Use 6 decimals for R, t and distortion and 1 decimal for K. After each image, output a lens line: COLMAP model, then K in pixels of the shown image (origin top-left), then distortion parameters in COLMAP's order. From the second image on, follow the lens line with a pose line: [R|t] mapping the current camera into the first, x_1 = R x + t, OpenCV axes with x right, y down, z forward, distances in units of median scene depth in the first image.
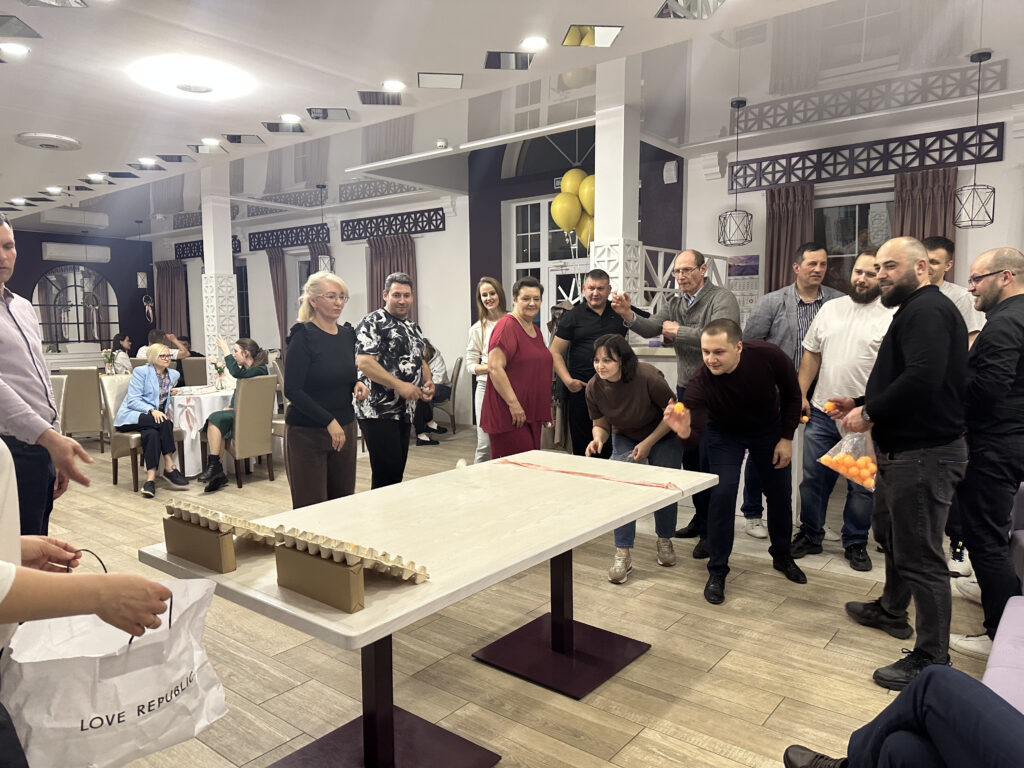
lens RADIAL K [[727.9, 0, 514.3], [0, 727.9, 379.4], [0, 0, 1]] dist [0.004077, -0.015784]
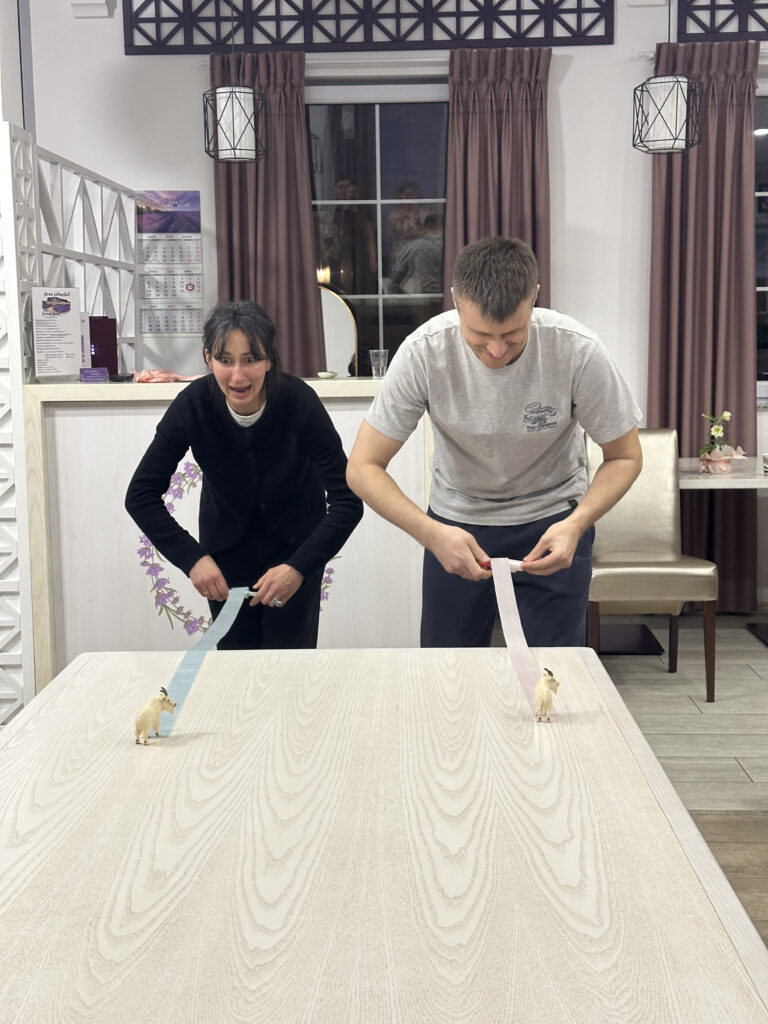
lens RADIAL K [[1424.3, 0, 383.6], [0, 1424.3, 518.3], [0, 0, 1]] dist [0.064074, 0.000000]
pose [[0.774366, -0.095186, 0.625537, -0.203631], [0.063301, 0.995314, 0.073092, -0.016267], [-0.629564, -0.017003, 0.776763, 0.189061]]
